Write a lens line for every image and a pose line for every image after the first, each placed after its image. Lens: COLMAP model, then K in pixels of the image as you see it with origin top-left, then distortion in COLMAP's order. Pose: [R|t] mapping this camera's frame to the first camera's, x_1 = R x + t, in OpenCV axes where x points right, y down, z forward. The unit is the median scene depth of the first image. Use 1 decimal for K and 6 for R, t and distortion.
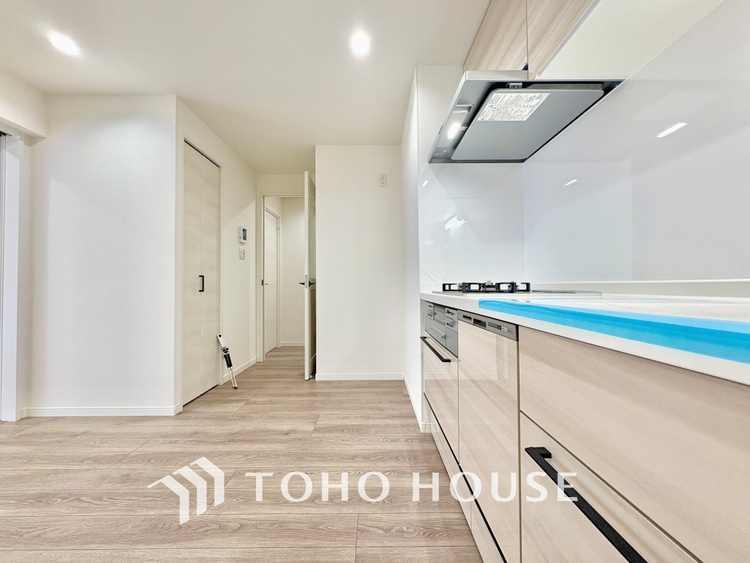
lens RADIAL K [[299.0, 0, 375.6], [0, 299.0, 281.9], [0, 0, 1]] dist [-0.001434, 0.000514]
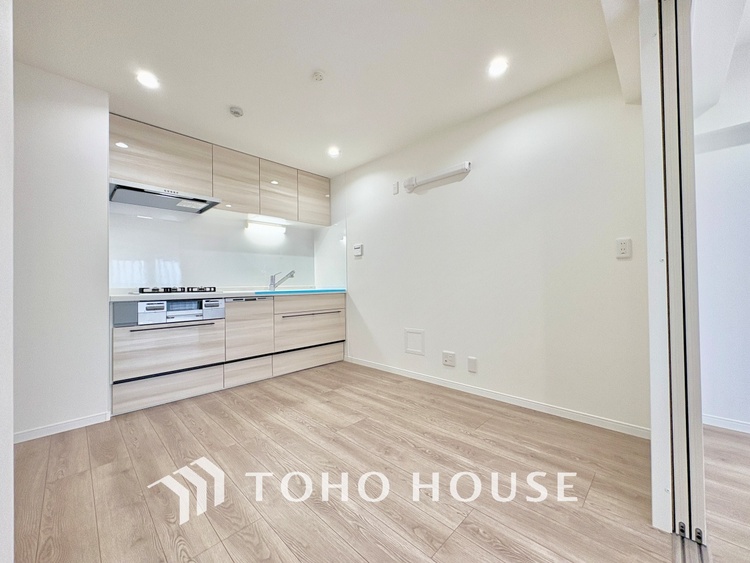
lens RADIAL K [[299.0, 0, 375.6], [0, 299.0, 281.9], [0, 0, 1]] dist [-0.001434, 0.000514]
pose [[-0.708738, 0.022070, 0.705127, -1.220626], [0.007102, 0.999683, -0.024152, 0.015601], [-0.705436, -0.012110, -0.708670, 0.986280]]
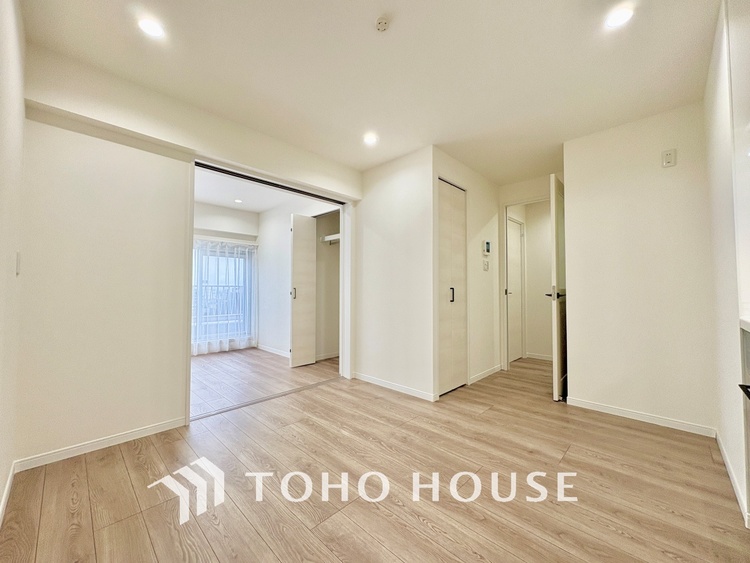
lens RADIAL K [[299.0, 0, 375.6], [0, 299.0, 281.9], [0, 0, 1]] dist [-0.001434, 0.000514]
pose [[0.711877, -0.013080, -0.702182, 0.033012], [0.005082, 0.999896, -0.013474, -0.037058], [0.702286, 0.006024, 0.711870, -0.055239]]
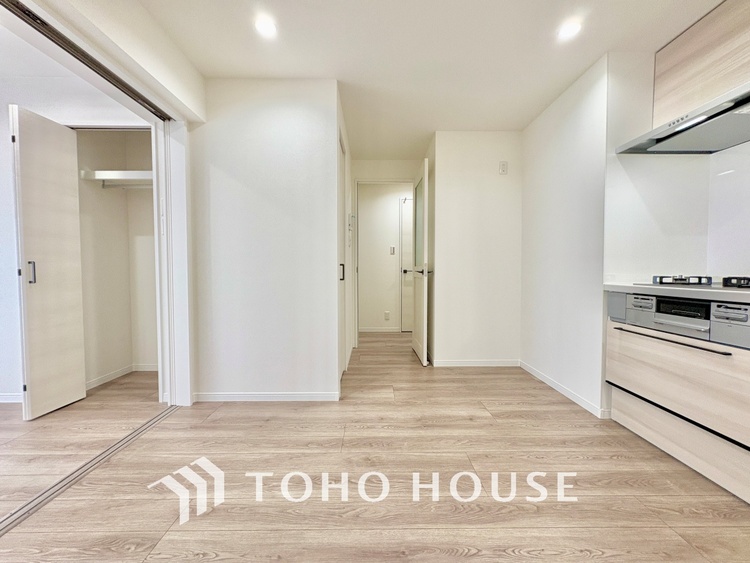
lens RADIAL K [[299.0, 0, 375.6], [0, 299.0, 281.9], [0, 0, 1]] dist [-0.001434, 0.000514]
pose [[0.999984, 0.005087, 0.002549, -0.566857], [-0.005214, 0.998601, 0.052629, -0.018448], [-0.002278, -0.052641, 0.998611, -0.007588]]
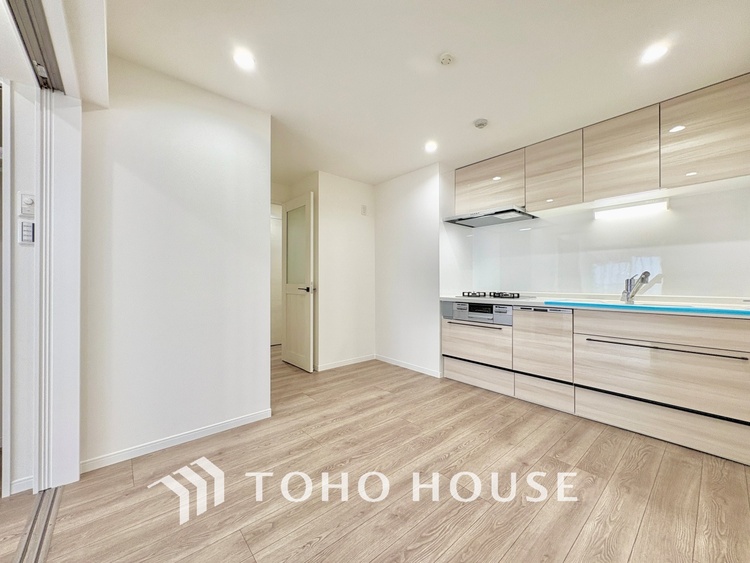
lens RADIAL K [[299.0, 0, 375.6], [0, 299.0, 281.9], [0, 0, 1]] dist [-0.001434, 0.000514]
pose [[0.759736, 0.006534, 0.650199, -1.118238], [-0.015253, 0.999853, 0.007775, -0.051443], [-0.650053, -0.015825, 0.759724, -0.049895]]
